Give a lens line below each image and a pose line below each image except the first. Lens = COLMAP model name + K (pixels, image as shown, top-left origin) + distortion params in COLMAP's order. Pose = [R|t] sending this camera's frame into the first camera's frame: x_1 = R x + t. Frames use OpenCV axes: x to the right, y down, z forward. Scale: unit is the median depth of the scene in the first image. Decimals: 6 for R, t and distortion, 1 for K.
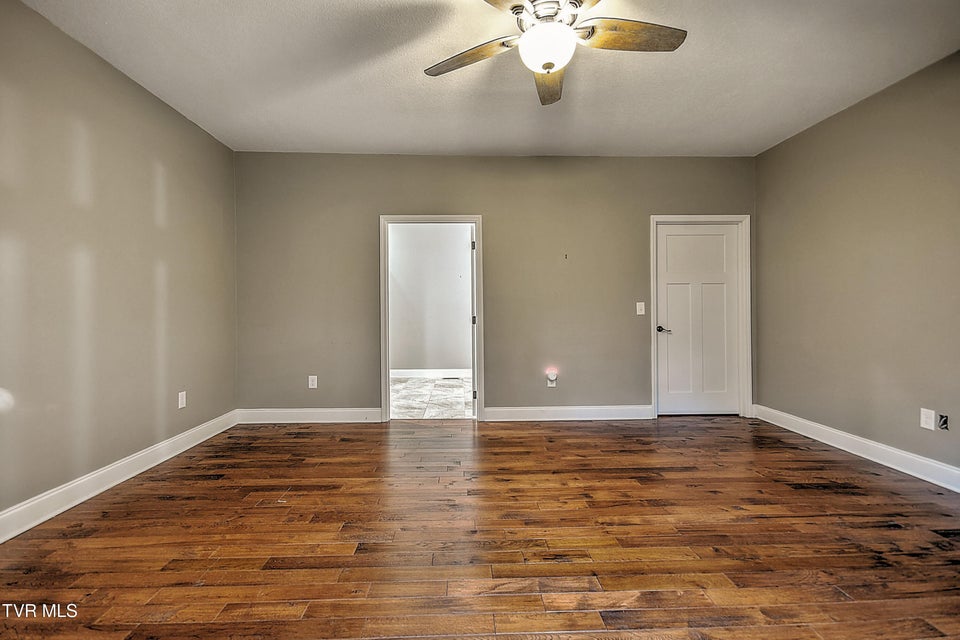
lens RADIAL K [[426.3, 0, 472.2], [0, 426.3, 316.4], [0, 0, 1]] dist [0.030751, -0.012719]
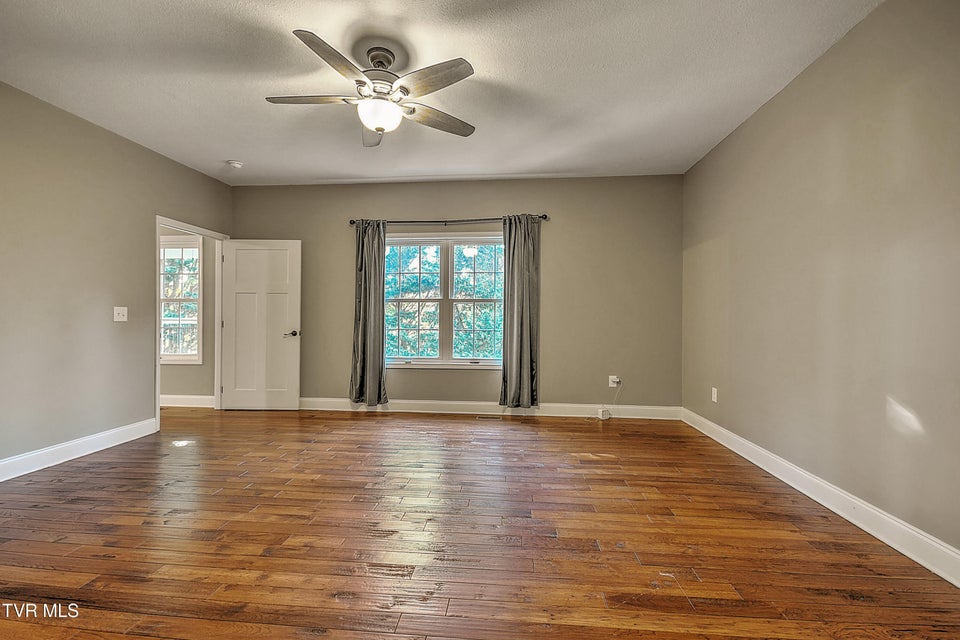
lens RADIAL K [[426.3, 0, 472.2], [0, 426.3, 316.4], [0, 0, 1]] dist [0.030751, -0.012719]
pose [[-0.991899, 0.001670, 0.127020, -0.196980], [0.001462, 0.999997, -0.001729, -0.009284], [-0.127022, -0.001529, -0.991899, 1.678891]]
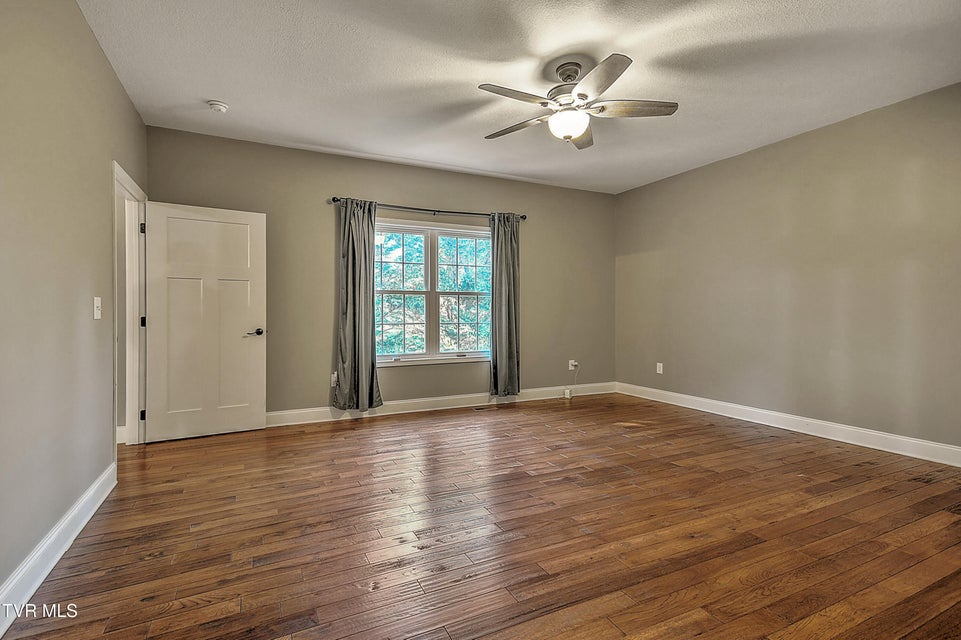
lens RADIAL K [[457.4, 0, 476.4], [0, 457.4, 316.1], [0, 0, 1]] dist [0.026022, 0.000308]
pose [[-0.911801, 0.010814, -0.410489, 0.795736], [0.005251, 0.999878, 0.014678, -0.013690], [0.410598, 0.011227, -0.911747, 1.670636]]
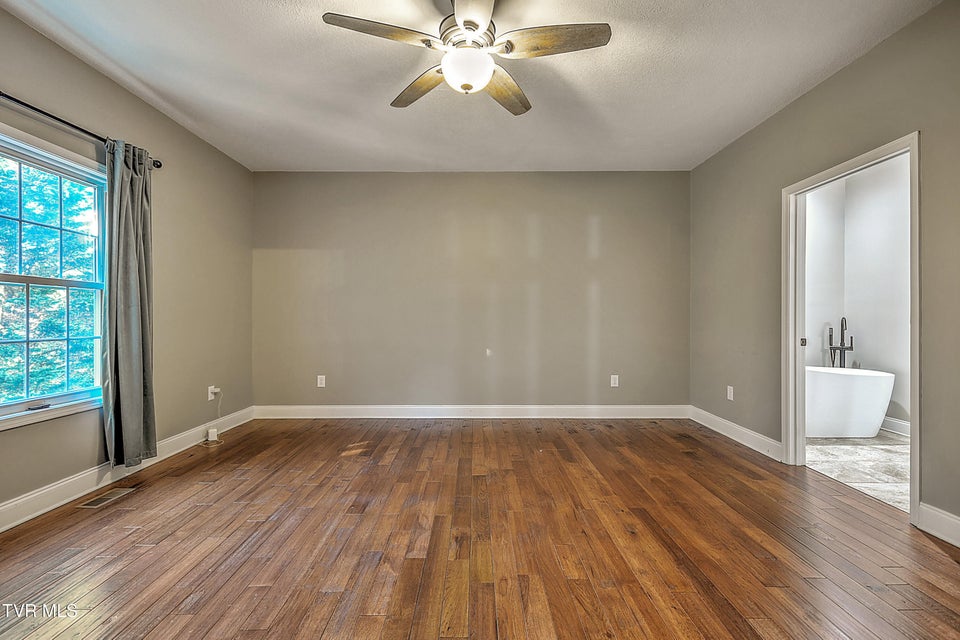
lens RADIAL K [[434.0, 0, 475.2], [0, 434.0, 322.9], [0, 0, 1]] dist [0.017632, 0.000155]
pose [[-0.034405, 0.014833, -0.999298, 0.939937], [-0.006471, 0.999866, 0.015064, -0.011670], [0.999387, 0.006985, -0.034304, 0.784050]]
